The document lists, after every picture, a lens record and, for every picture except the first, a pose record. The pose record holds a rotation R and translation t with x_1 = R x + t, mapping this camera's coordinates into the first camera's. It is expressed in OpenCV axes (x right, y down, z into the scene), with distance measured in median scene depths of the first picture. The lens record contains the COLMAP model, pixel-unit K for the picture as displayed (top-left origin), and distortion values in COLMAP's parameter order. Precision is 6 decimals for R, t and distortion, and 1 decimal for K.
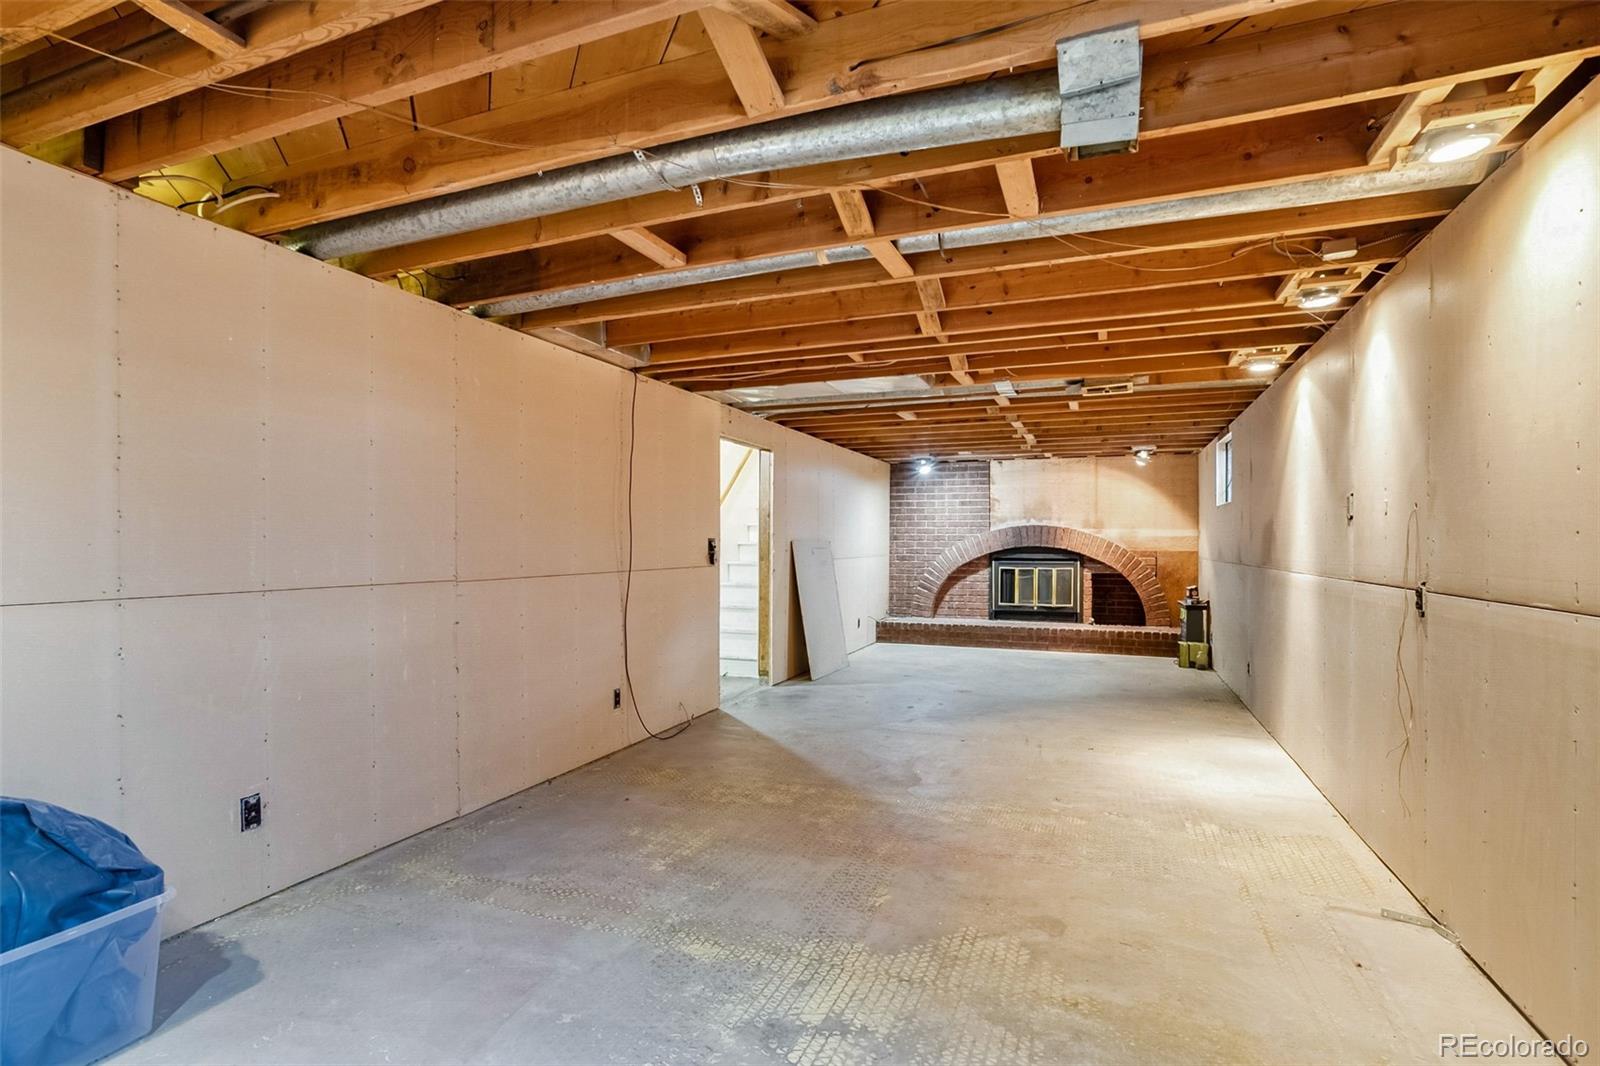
lens RADIAL K [[773.4, 0, 796.9], [0, 773.4, 541.3], [0, 0, 1]] dist [-0.052318, 0.015569]
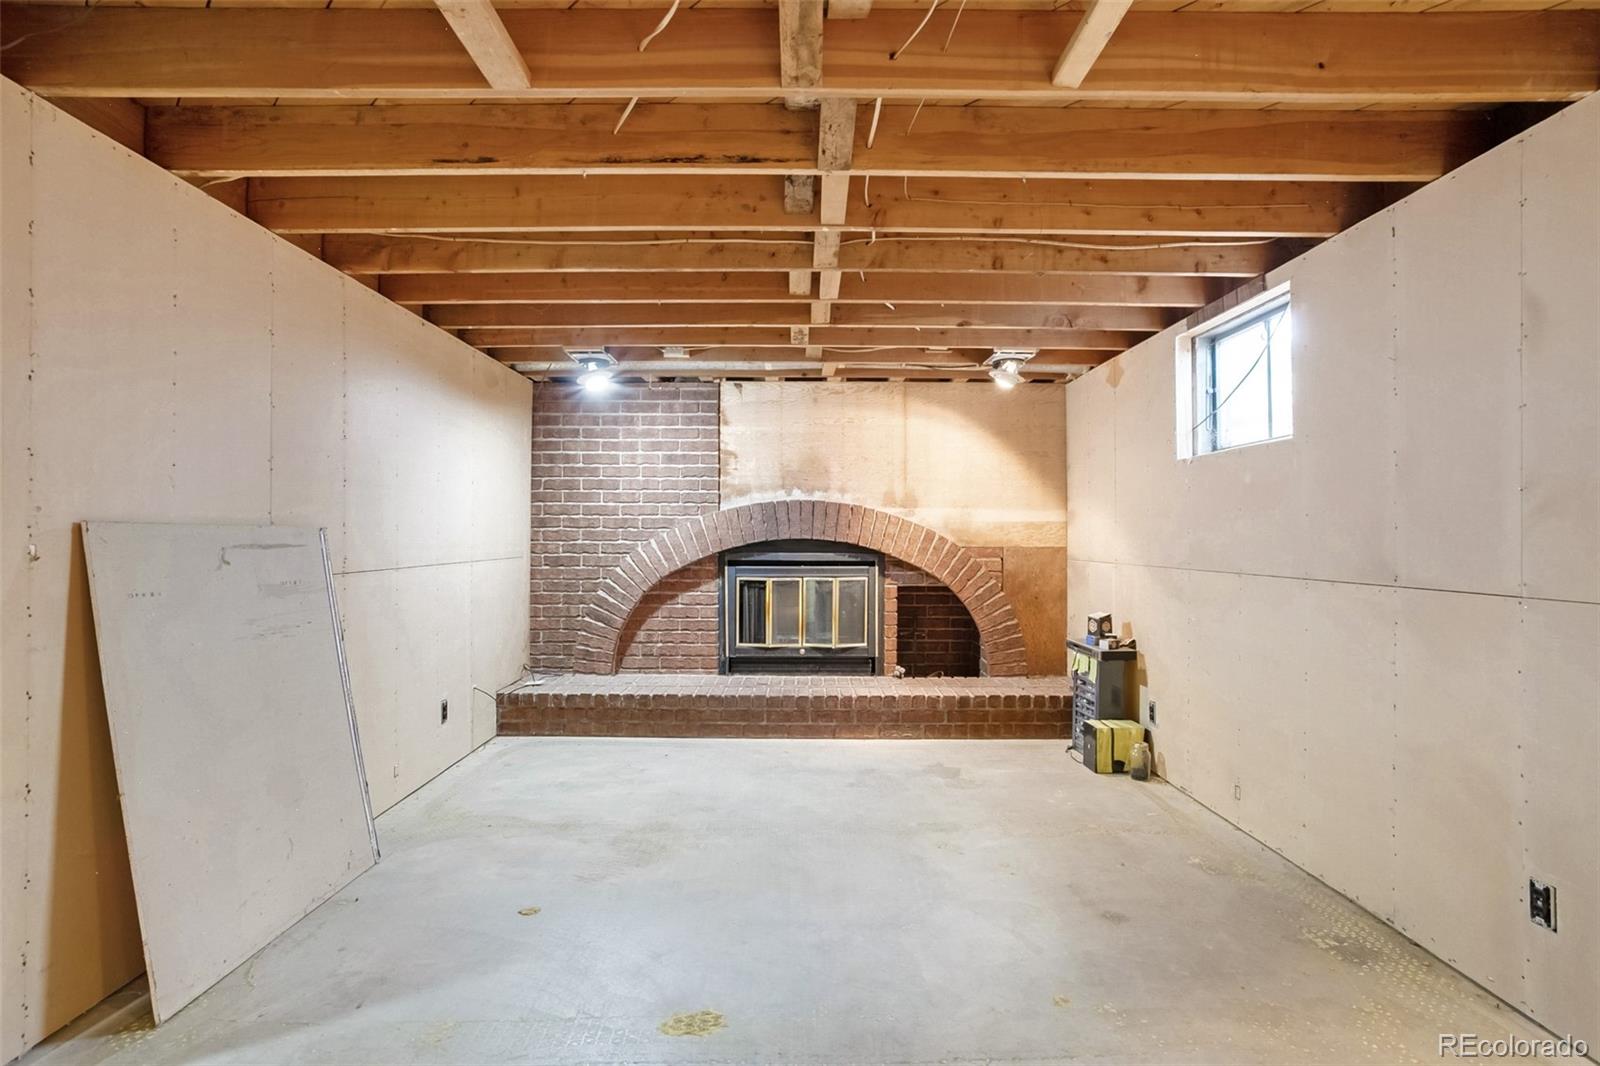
lens RADIAL K [[773.4, 0, 796.0], [0, 773.4, 543.9], [0, 0, 1]] dist [-0.052318, 0.015569]
pose [[0.925902, -0.004590, 0.377735, 0.097396], [-0.001453, 0.999876, 0.015712, 0.001483], [-0.377761, -0.015096, 0.925780, 0.491174]]
